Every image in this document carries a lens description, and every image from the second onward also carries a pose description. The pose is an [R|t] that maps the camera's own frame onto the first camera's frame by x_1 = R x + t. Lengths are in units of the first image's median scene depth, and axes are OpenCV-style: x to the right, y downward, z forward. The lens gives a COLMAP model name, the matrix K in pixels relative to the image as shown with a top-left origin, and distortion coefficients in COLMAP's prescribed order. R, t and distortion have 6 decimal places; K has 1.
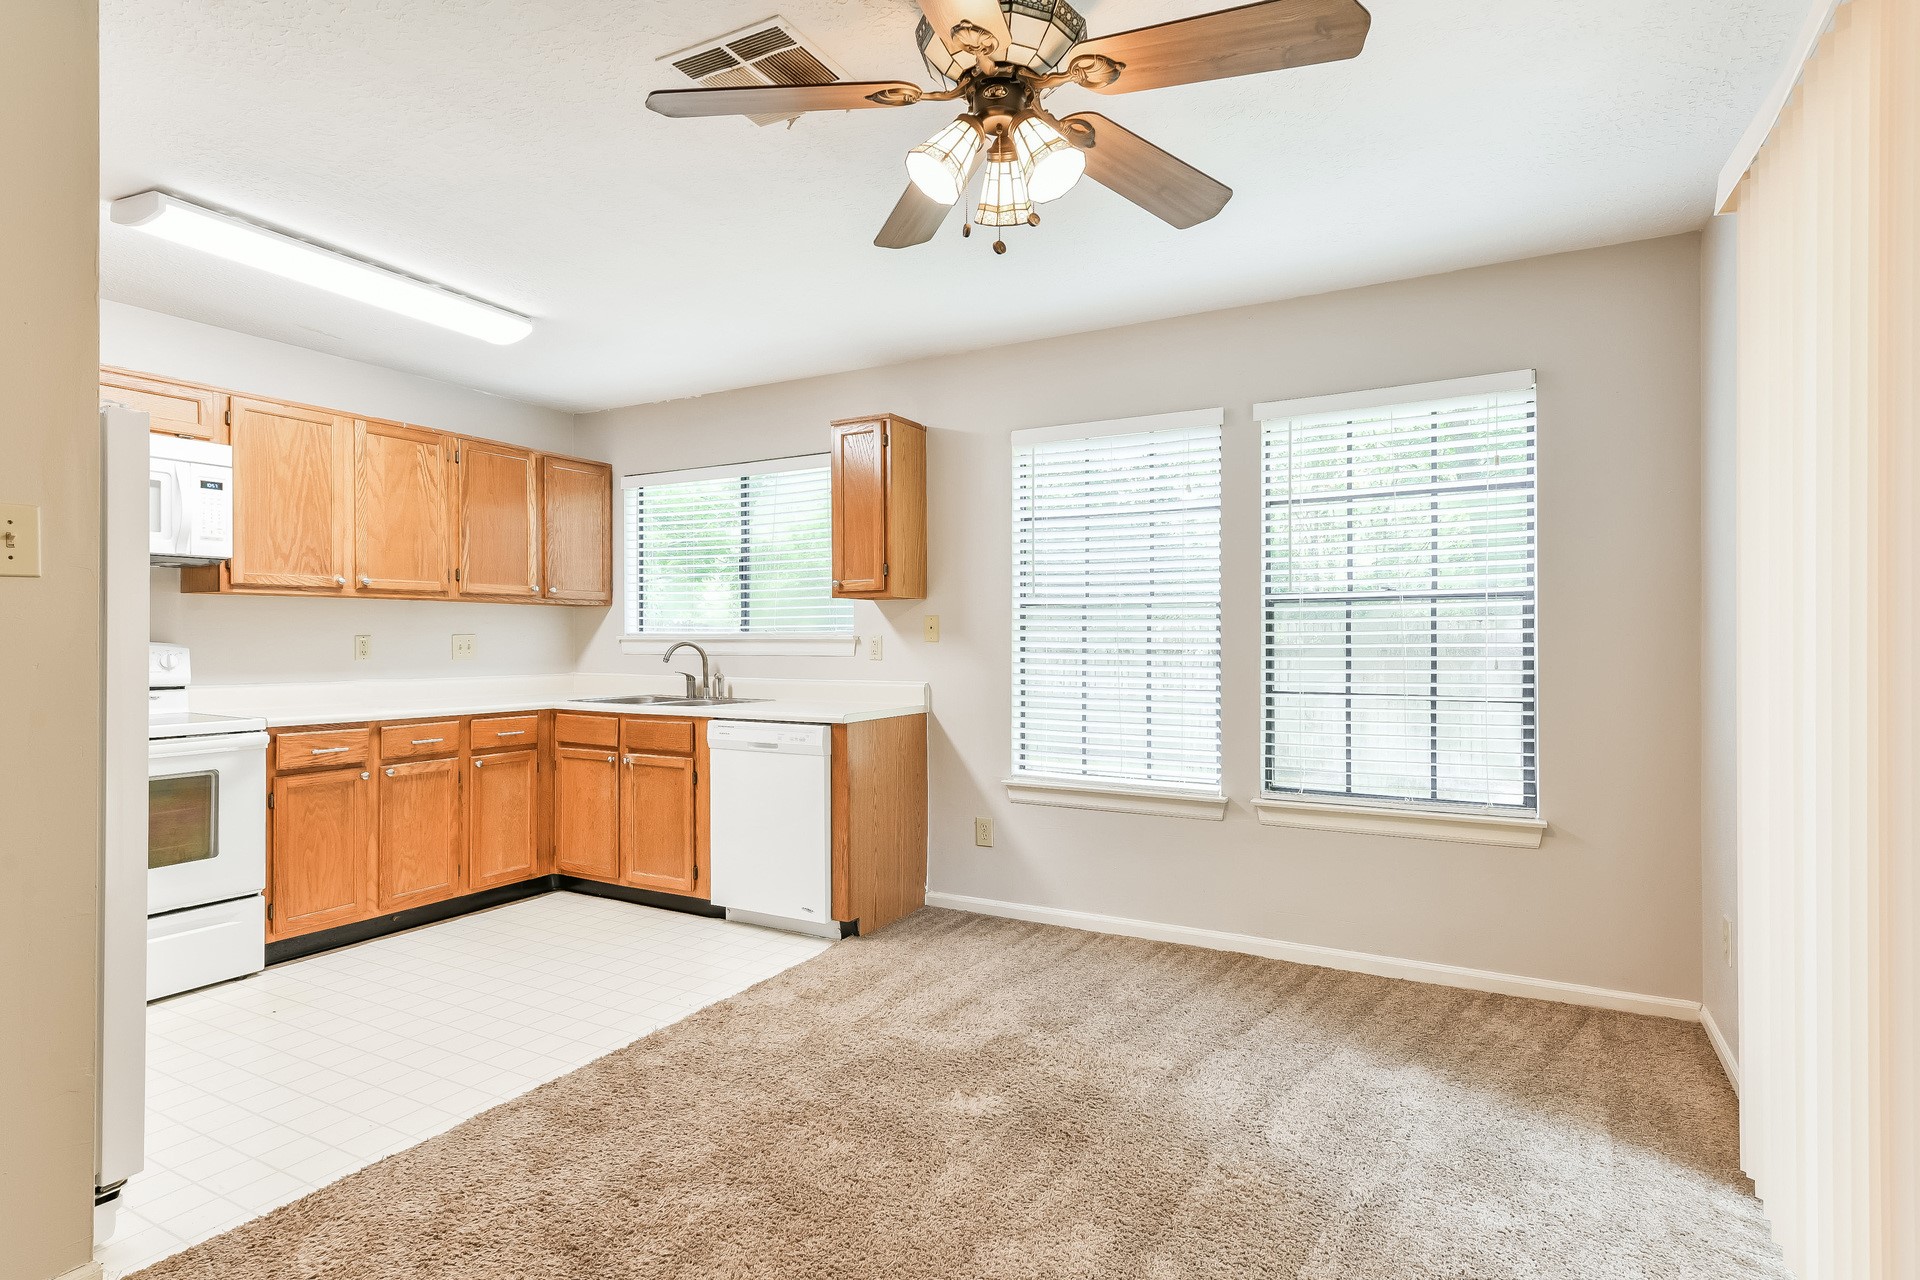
lens RADIAL K [[982.0, 0, 956.6], [0, 982.0, 635.8], [0, 0, 1]] dist [0.001817, 0.000126]
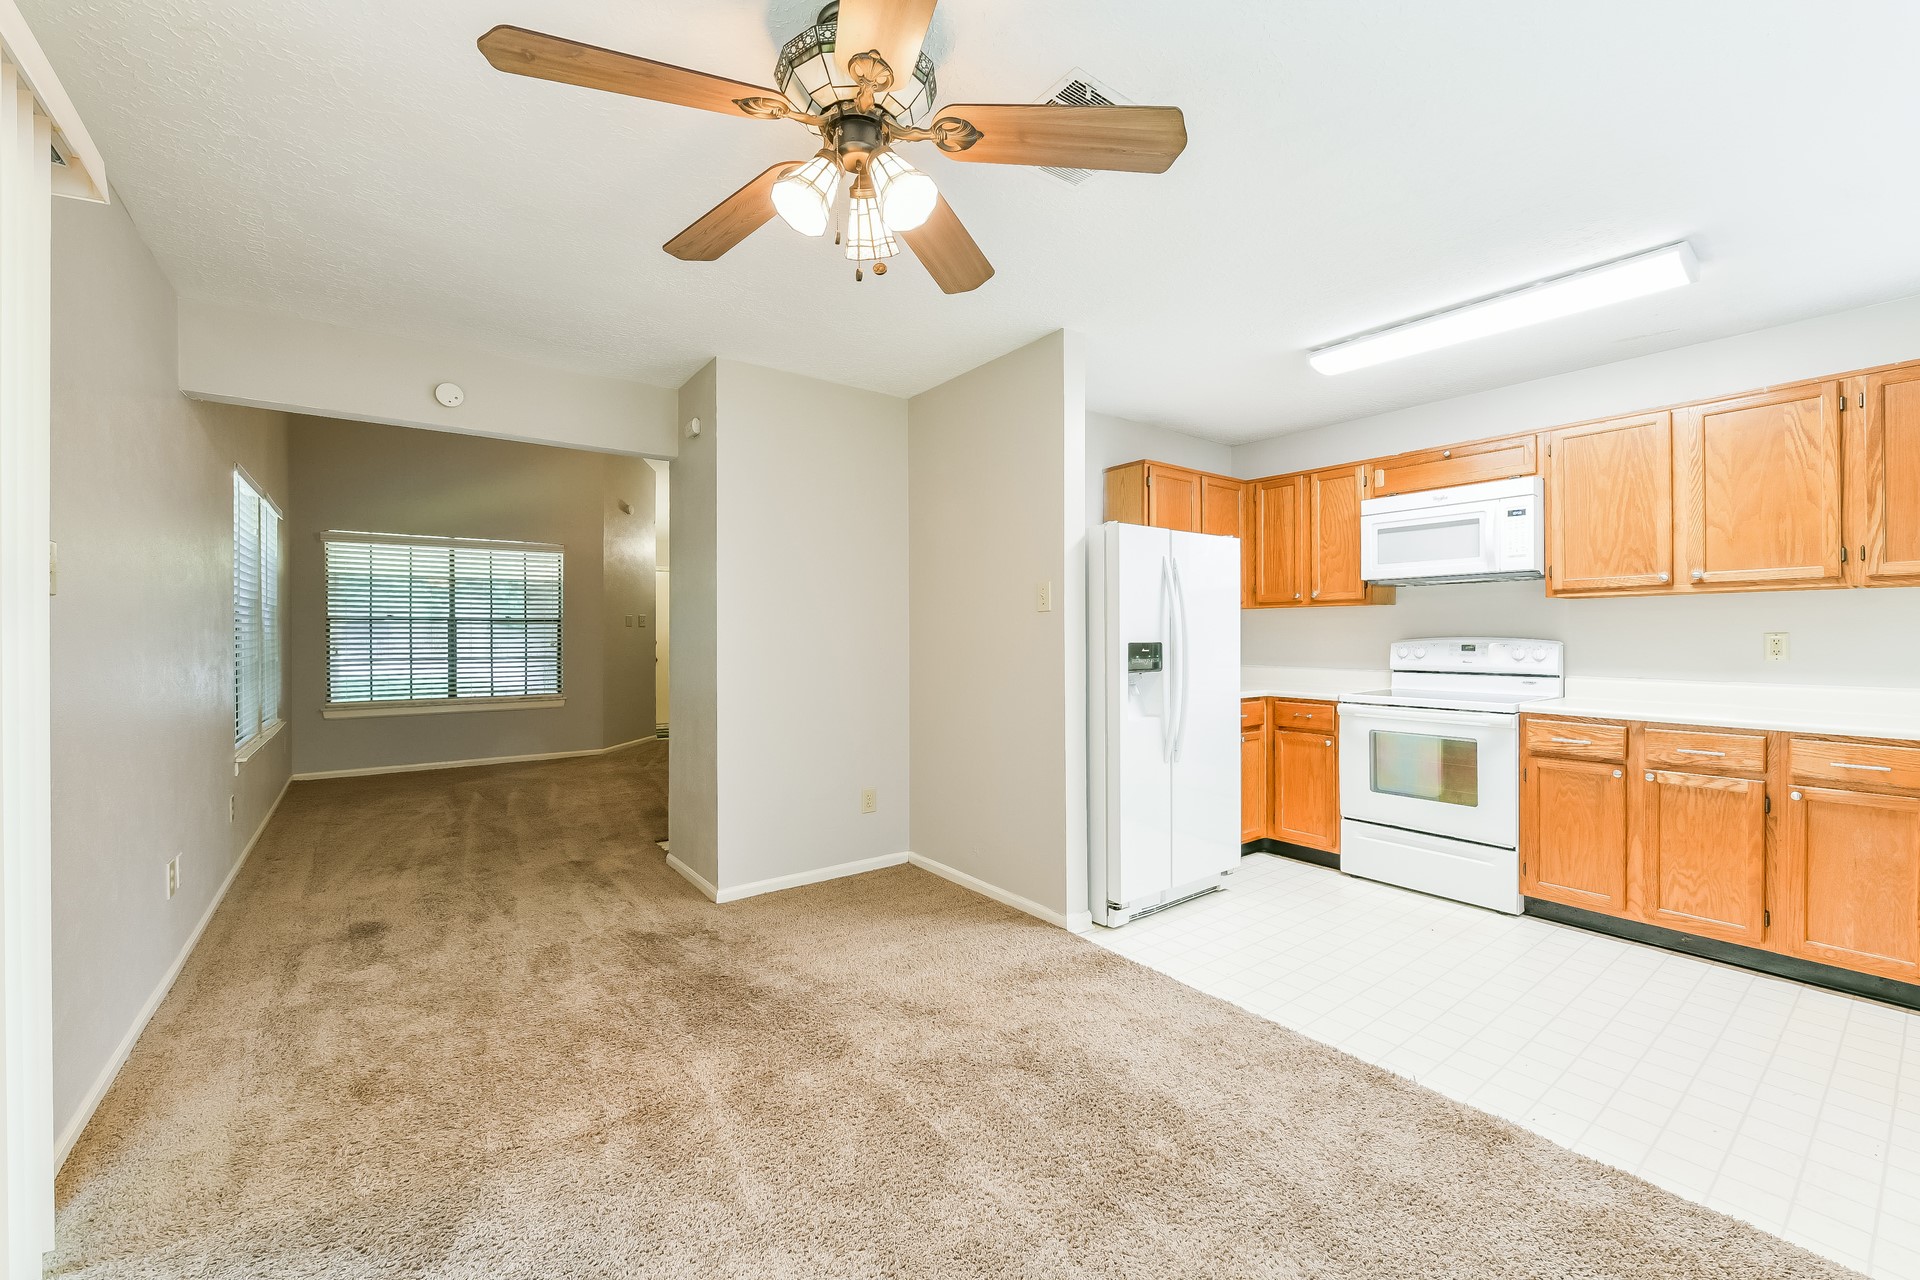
lens RADIAL K [[767.8, 0, 975.6], [0, 767.8, 637.9], [0, 0, 1]] dist [-0.001415, -0.000459]
pose [[-0.402751, 0.003689, -0.915302, 0.387179], [0.005509, 0.999984, 0.001606, -0.000821], [0.915293, -0.004396, -0.402765, 0.736389]]
